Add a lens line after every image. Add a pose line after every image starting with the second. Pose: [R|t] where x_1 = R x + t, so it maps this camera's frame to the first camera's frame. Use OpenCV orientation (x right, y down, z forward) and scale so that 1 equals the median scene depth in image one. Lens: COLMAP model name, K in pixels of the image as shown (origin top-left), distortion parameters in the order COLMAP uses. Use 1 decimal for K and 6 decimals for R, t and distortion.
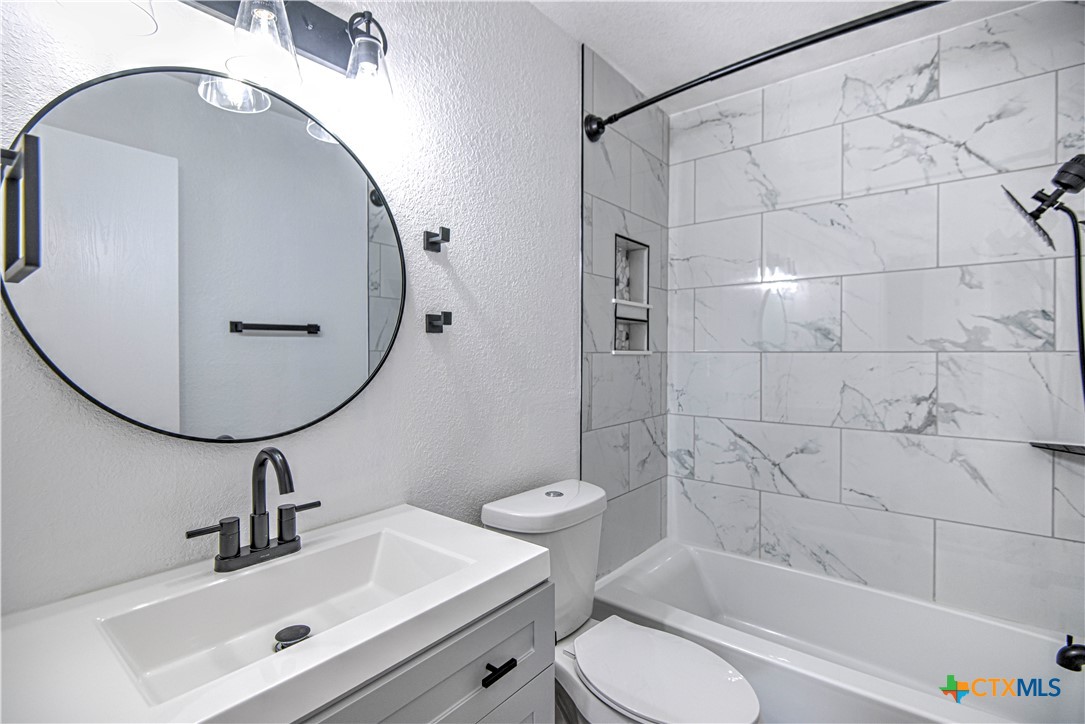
lens RADIAL K [[506.4, 0, 541.7], [0, 506.4, 361.1], [0, 0, 1]] dist [0.002443, -0.000151]
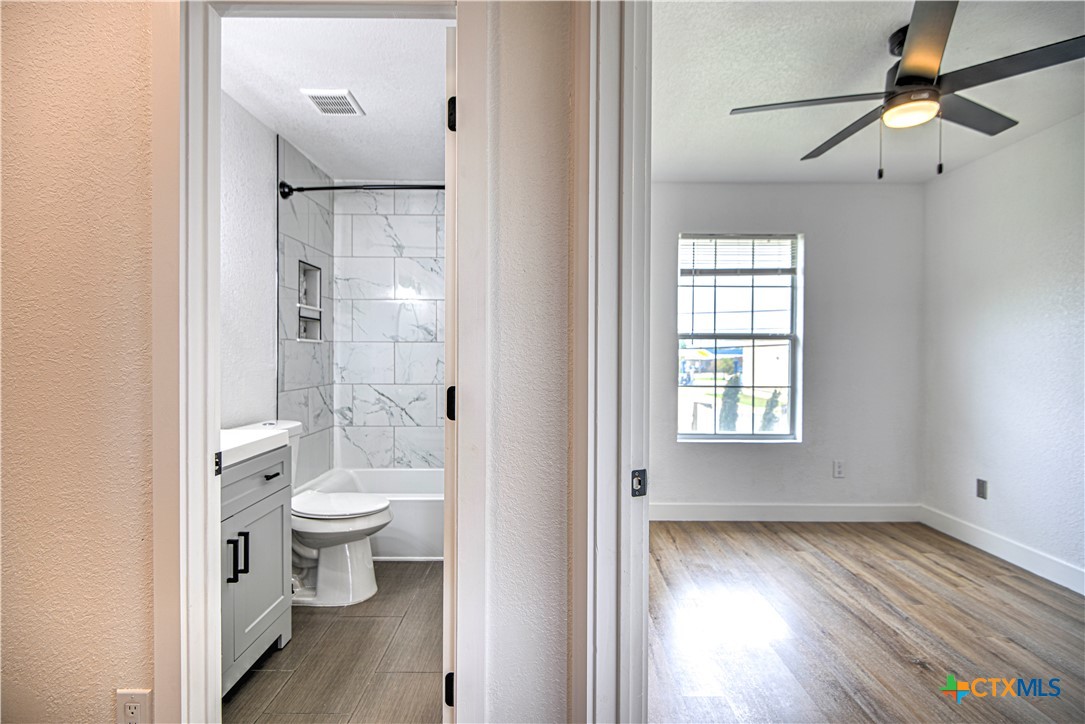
lens RADIAL K [[506.4, 0, 541.7], [0, 506.4, 361.1], [0, 0, 1]] dist [0.002443, -0.000151]
pose [[0.783912, -0.004415, 0.620856, -0.211588], [0.004979, 0.999987, 0.000824, 0.045304], [-0.620852, 0.002445, 0.783924, -0.582509]]
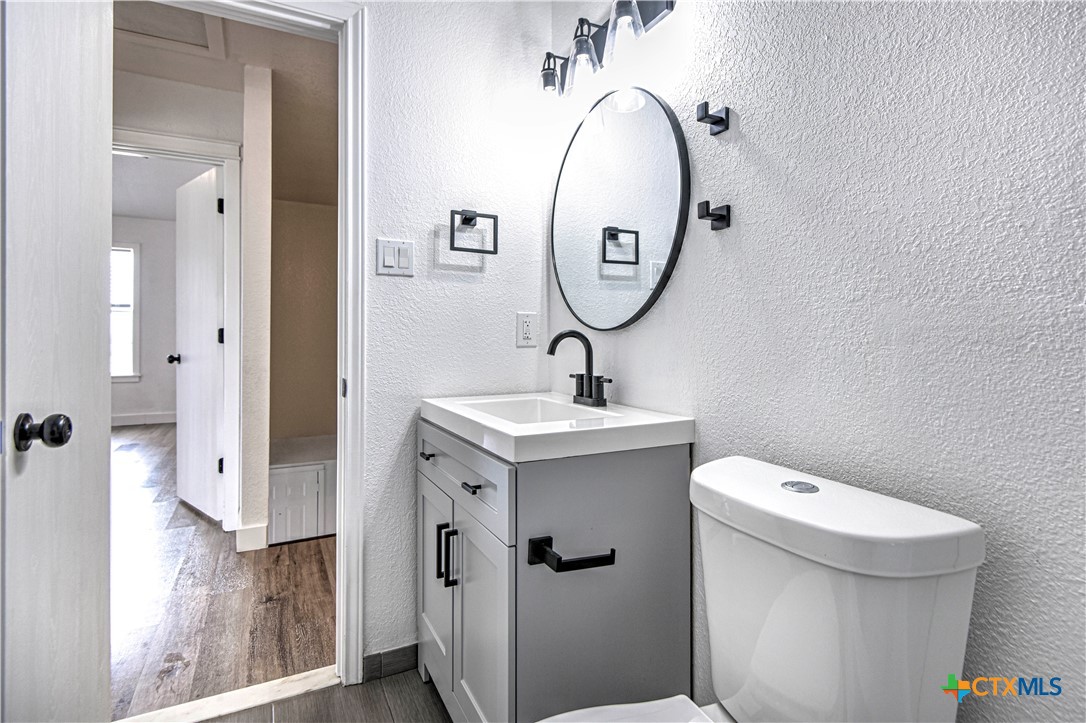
lens RADIAL K [[528.4, 0, 543.2], [0, 528.4, 337.9], [0, 0, 1]] dist [0.001088, -0.000108]
pose [[-0.403992, 0.000719, -0.914762, 0.446248], [-0.015565, 0.999850, 0.007660, 0.077573], [0.914630, 0.017333, -0.403920, 0.689559]]
